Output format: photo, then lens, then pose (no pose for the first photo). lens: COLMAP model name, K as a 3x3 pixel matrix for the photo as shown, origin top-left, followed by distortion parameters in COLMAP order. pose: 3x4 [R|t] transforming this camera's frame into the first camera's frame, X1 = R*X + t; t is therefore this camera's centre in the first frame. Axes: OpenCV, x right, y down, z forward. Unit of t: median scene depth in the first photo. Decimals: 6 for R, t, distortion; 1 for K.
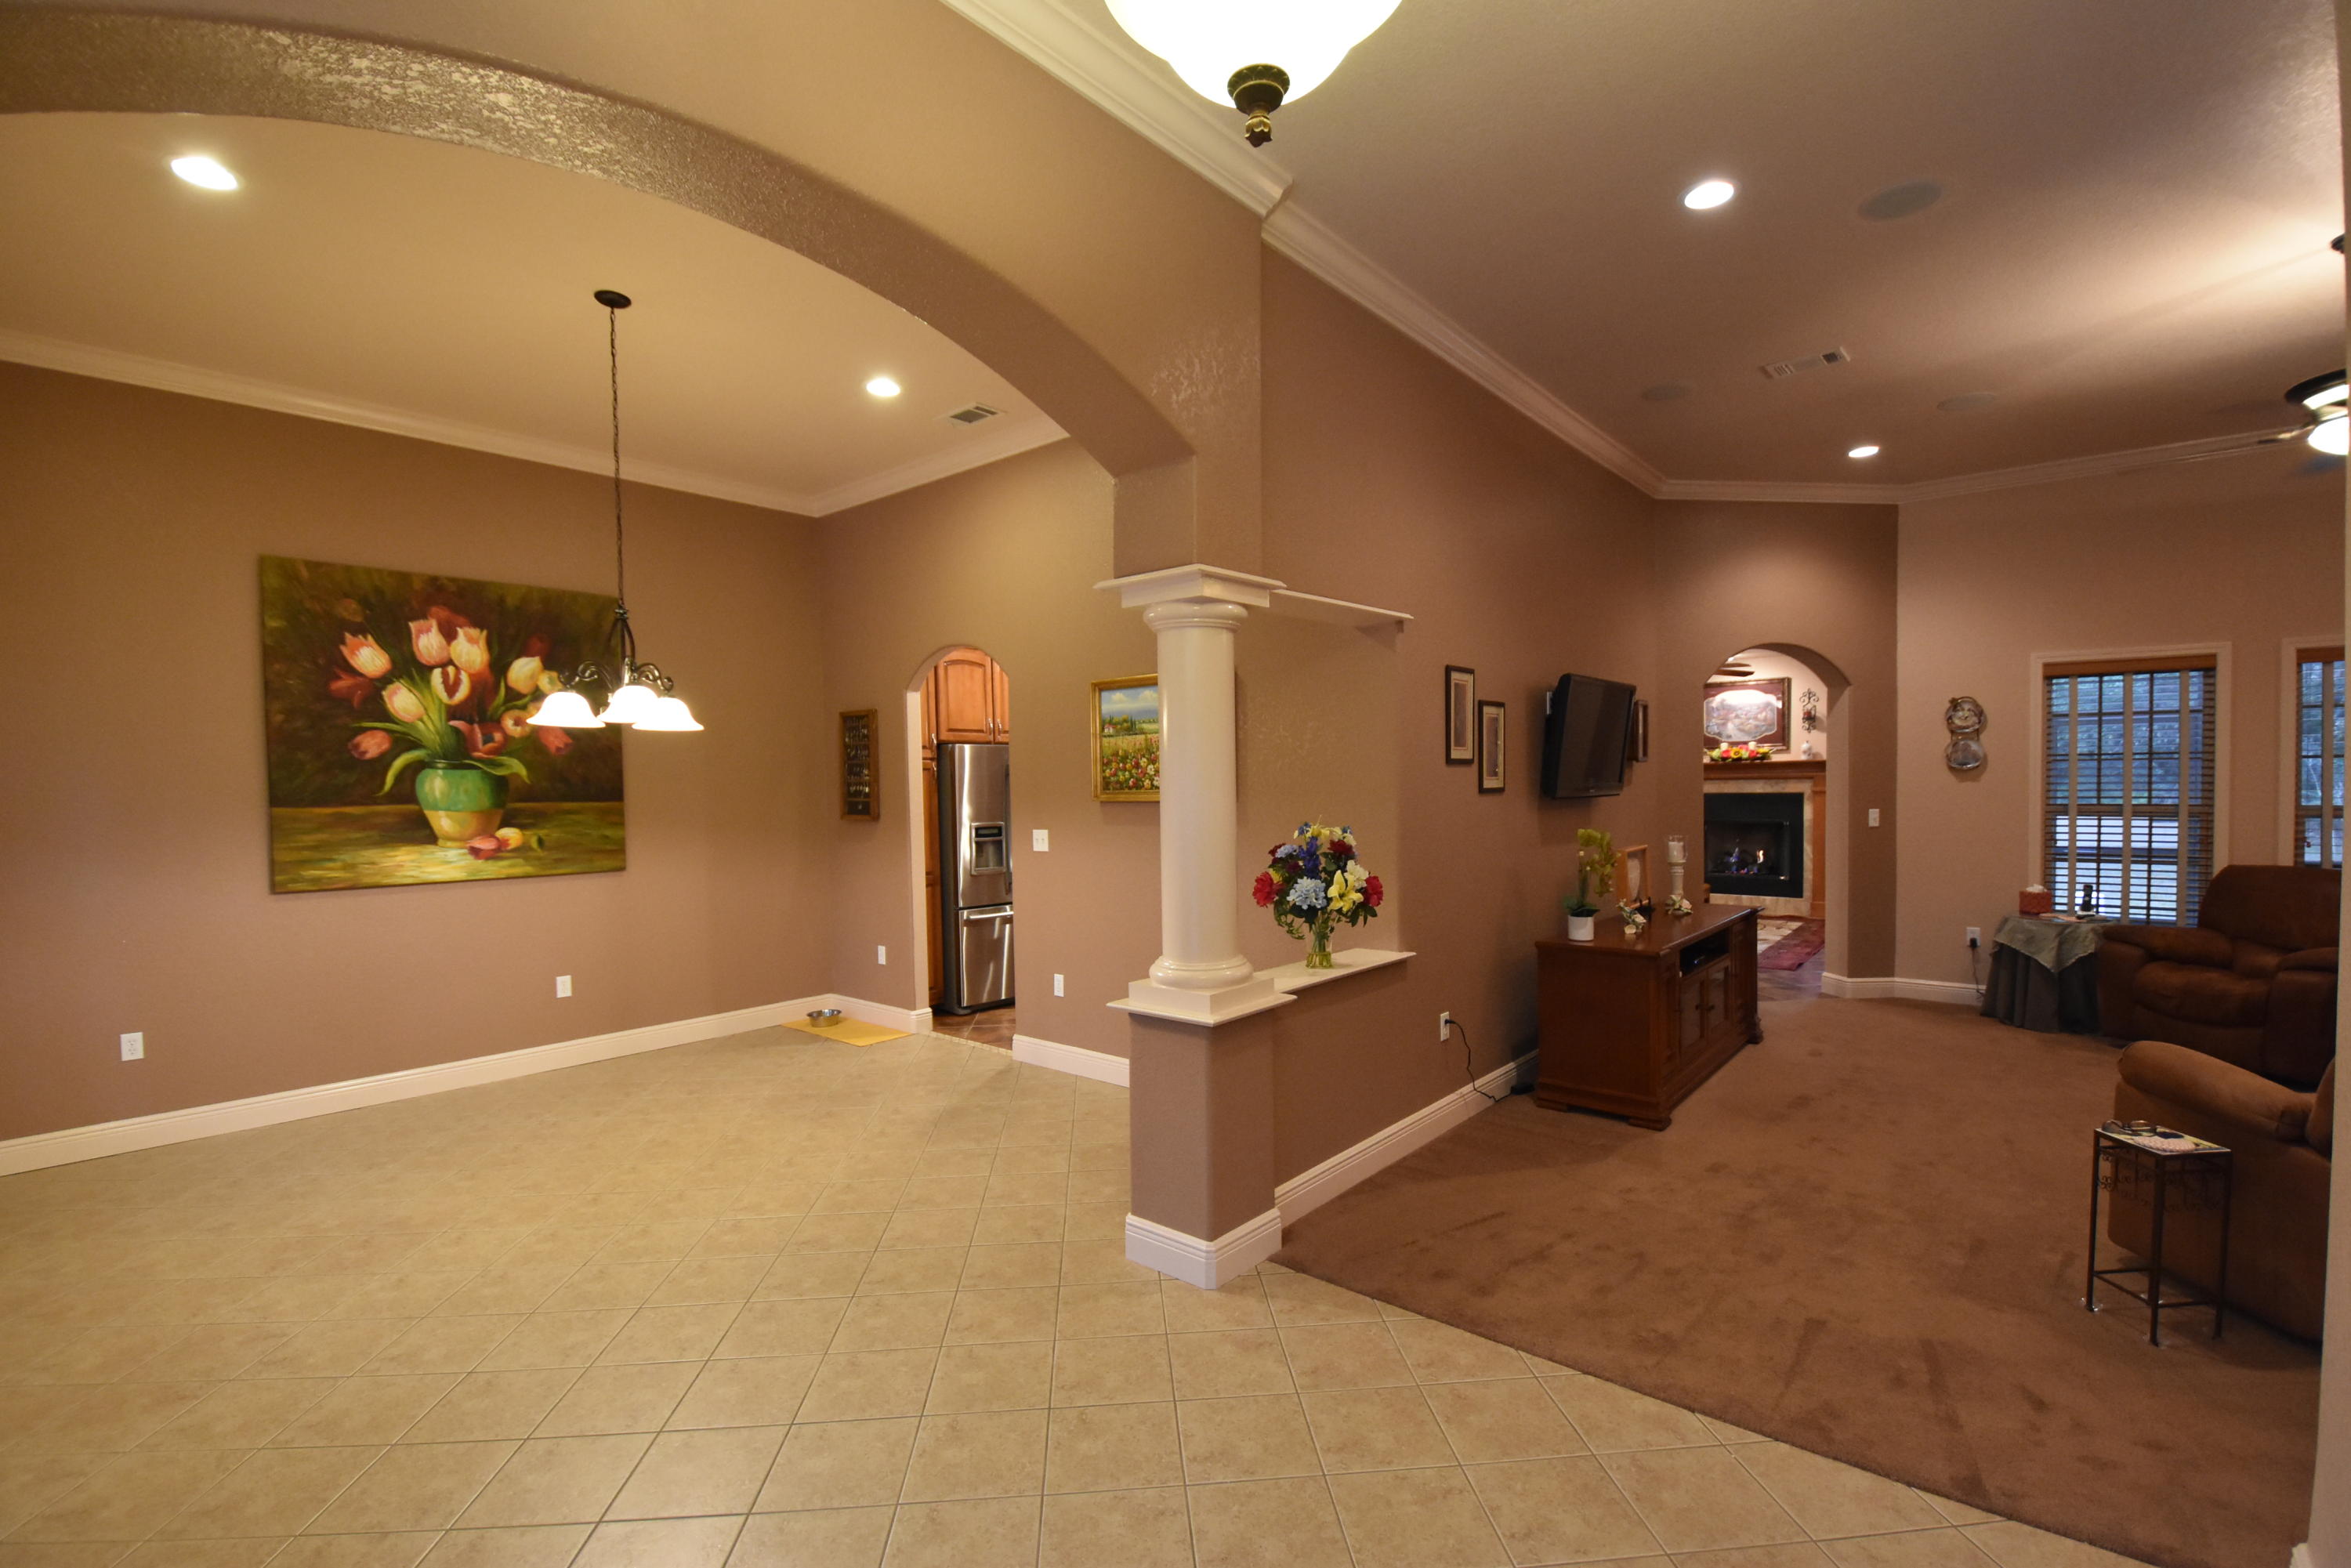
lens RADIAL K [[1028.9, 0, 1185.3], [0, 1028.9, 805.8], [0, 0, 1]] dist [0.002963, -0.005786]
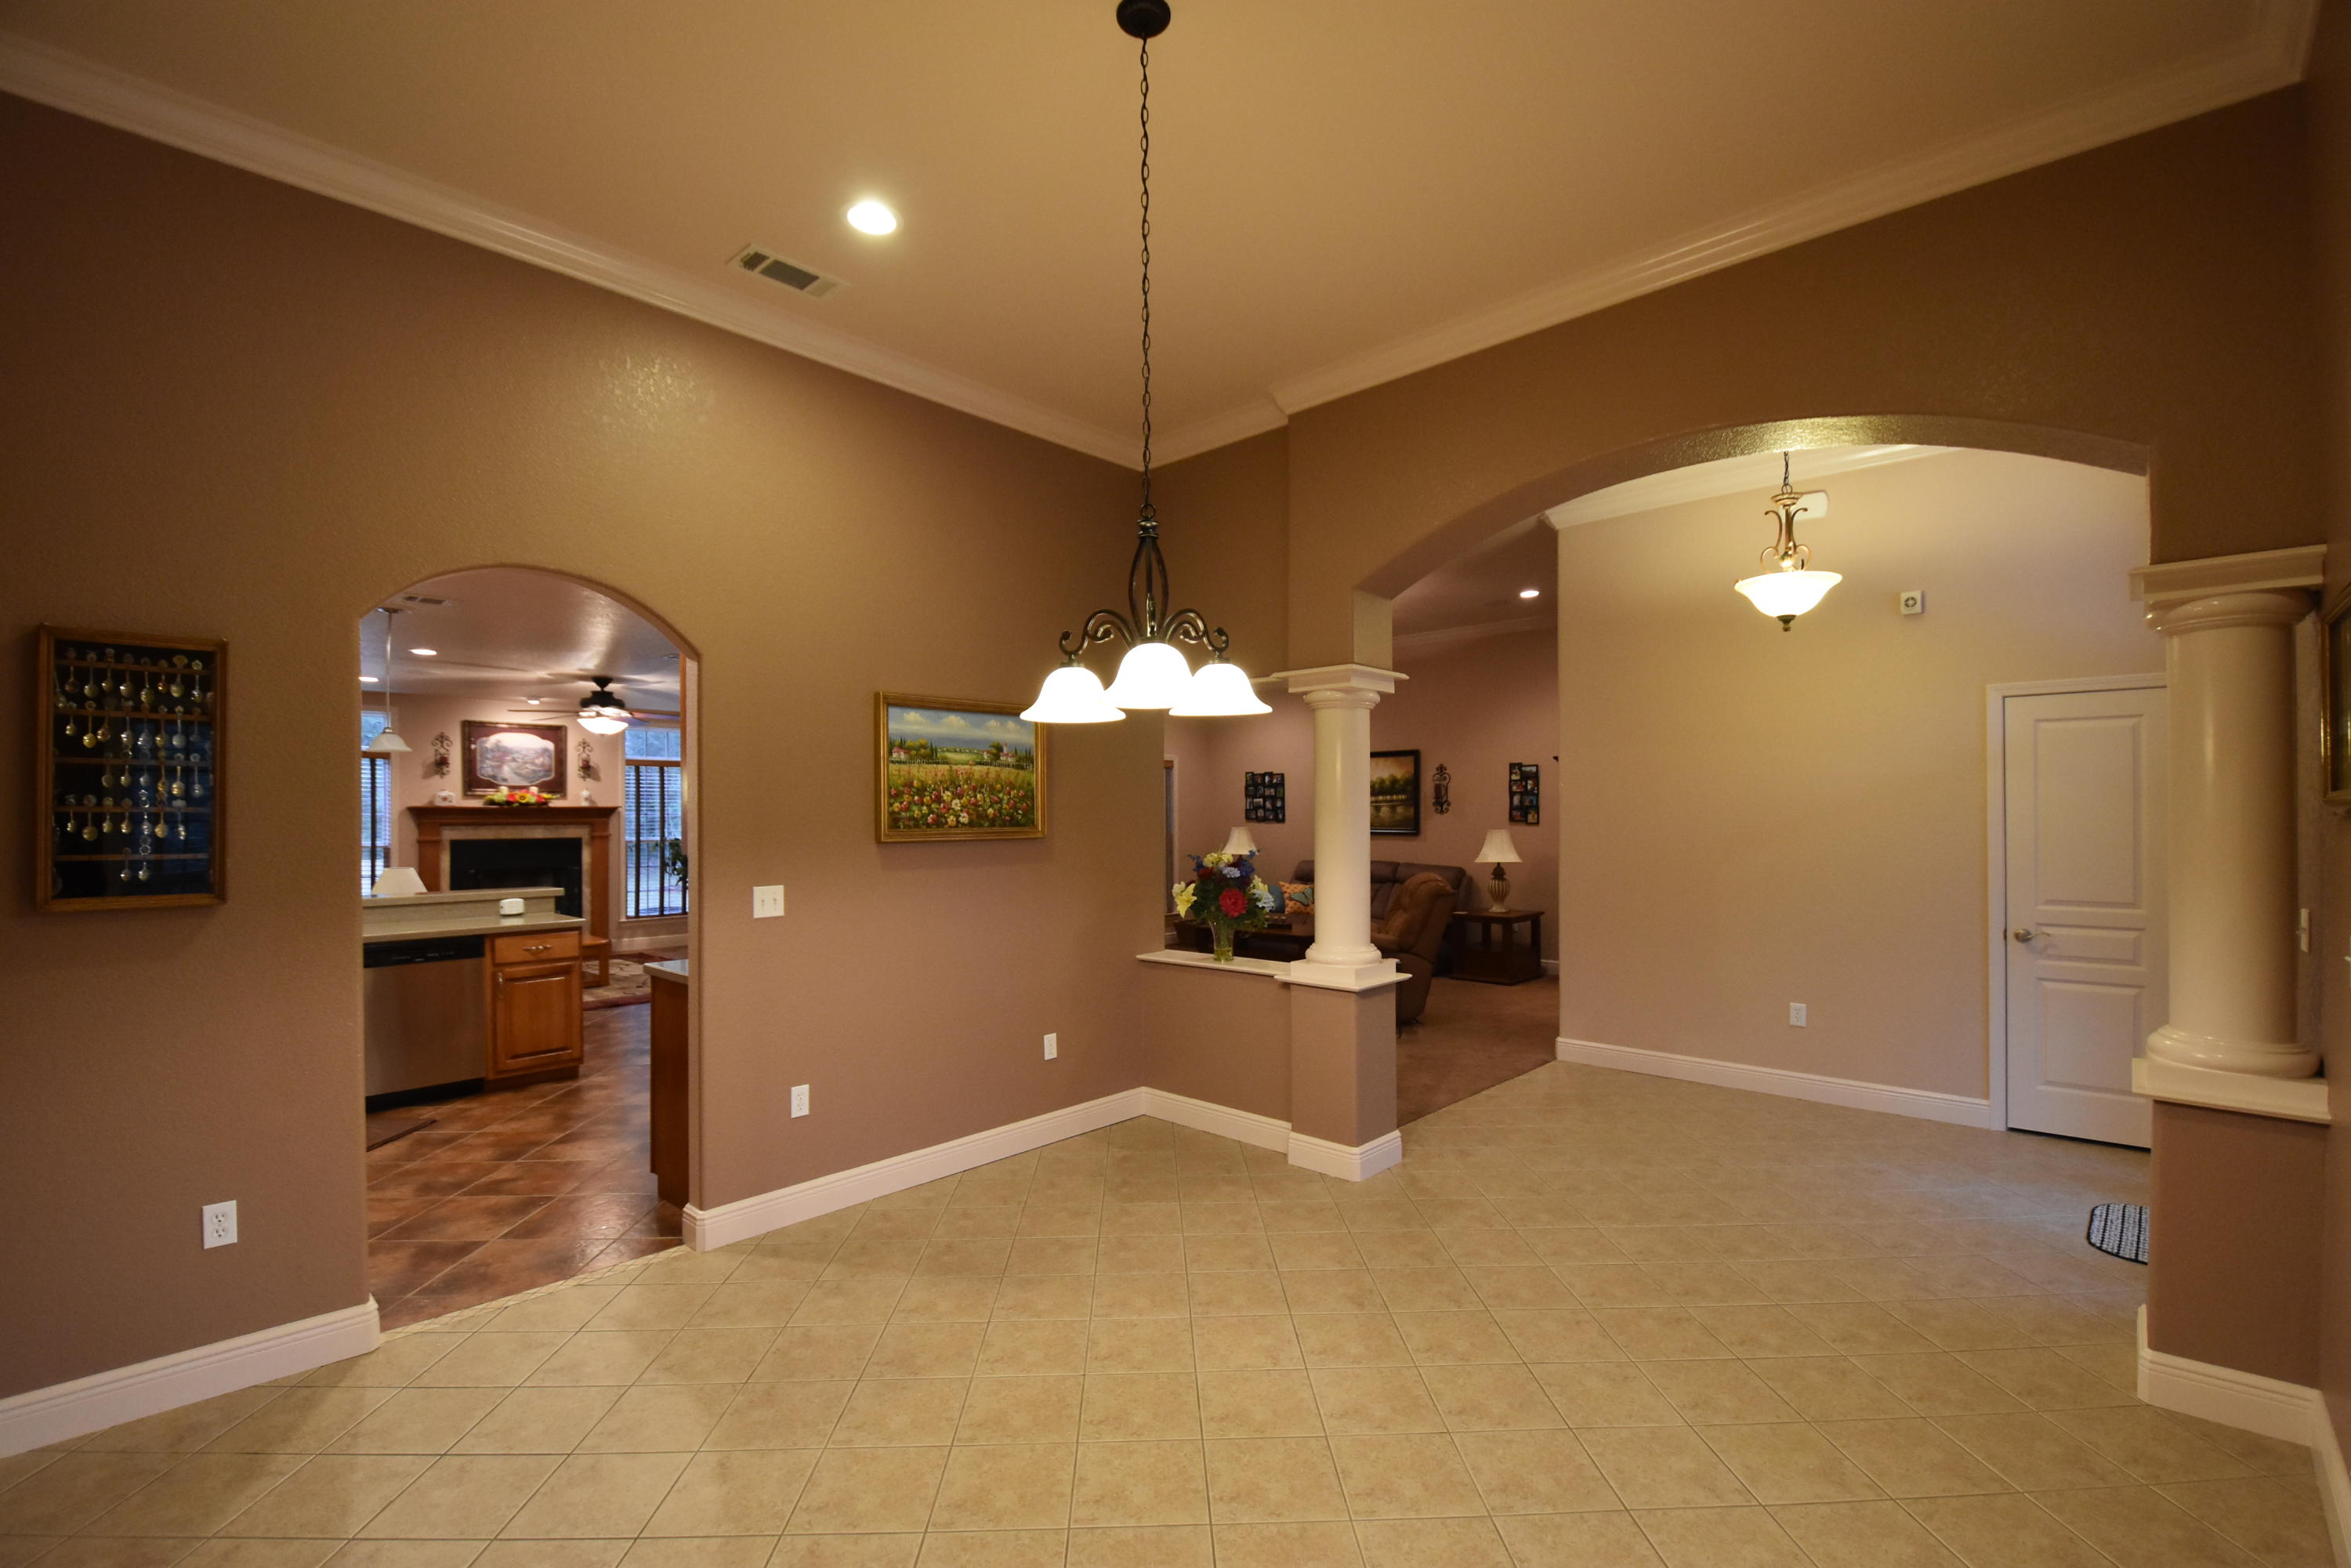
lens RADIAL K [[1028.9, 0, 1176.8], [0, 1028.9, 810.1], [0, 0, 1]] dist [0.002963, -0.005786]
pose [[0.043943, 0.018321, 0.998866, -0.747289], [0.027826, 0.999421, -0.019555, -0.006284], [-0.998646, 0.028653, 0.043408, 0.629264]]
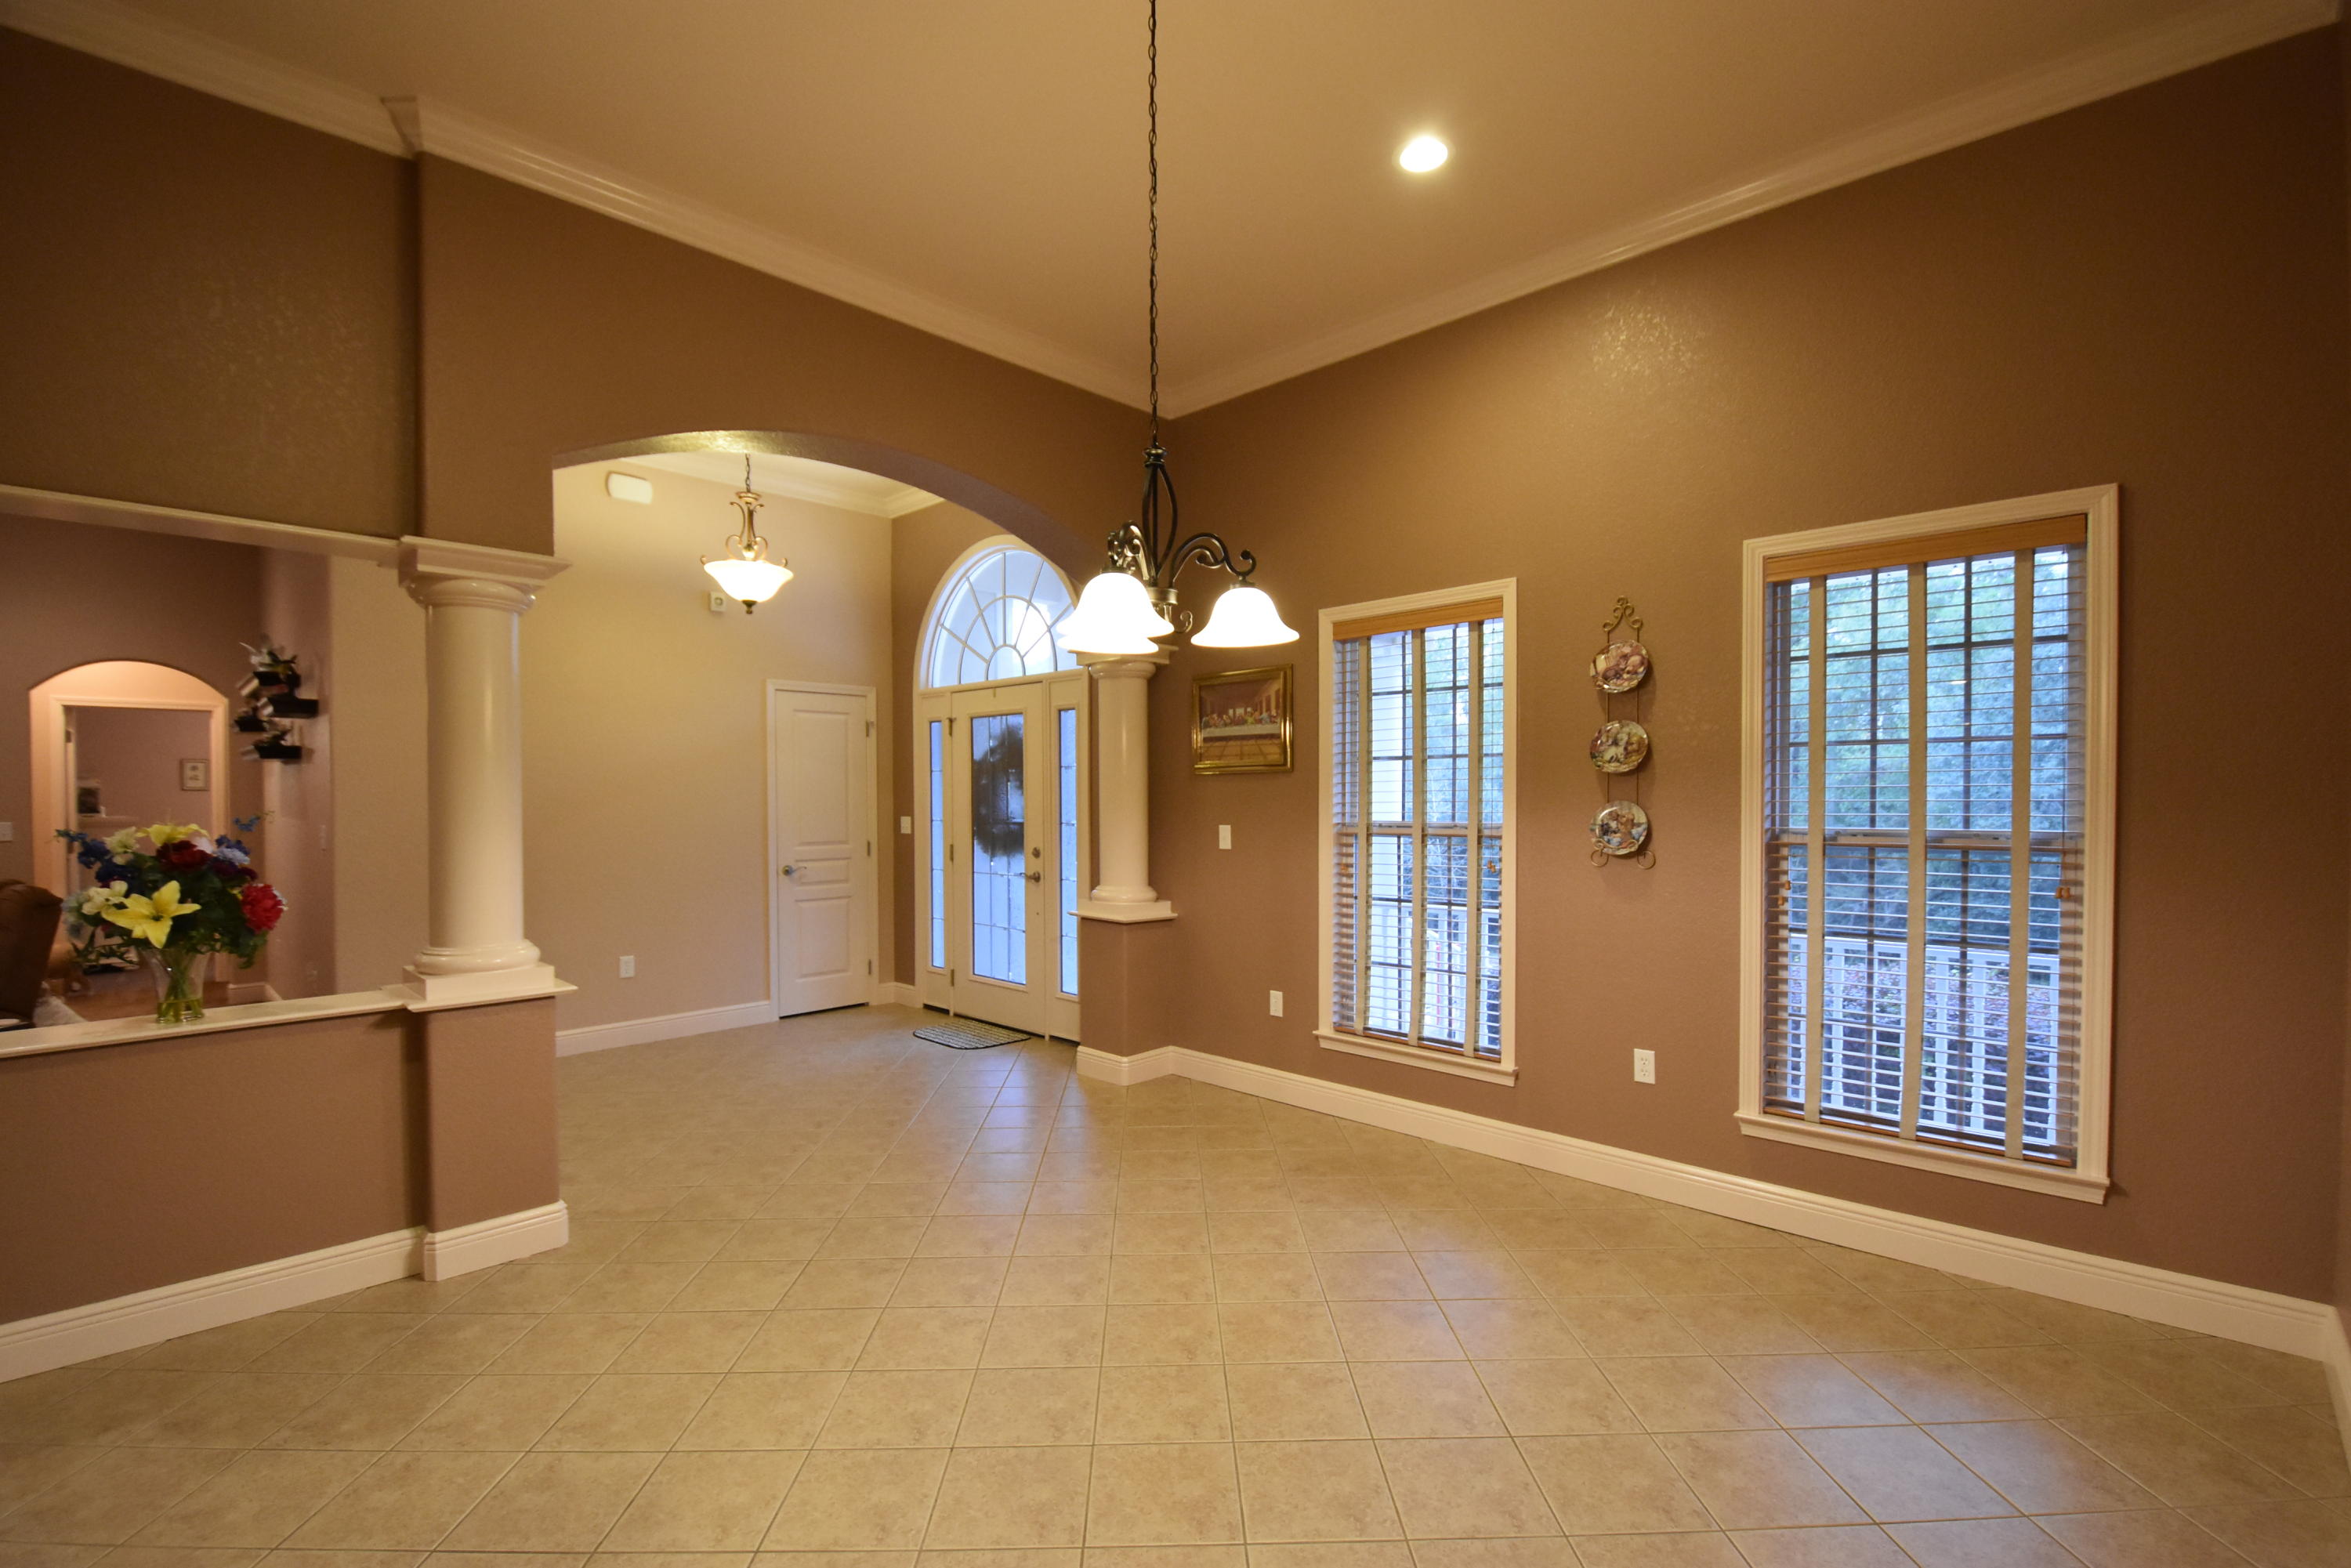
lens RADIAL K [[1028.9, 0, 1178.5], [0, 1028.9, 812.0], [0, 0, 1]] dist [0.002963, -0.005786]
pose [[-0.998012, 0.018215, 0.060338, -0.386761], [0.020703, 0.998951, 0.040856, -0.001966], [-0.059530, 0.042024, -0.997342, 1.050935]]
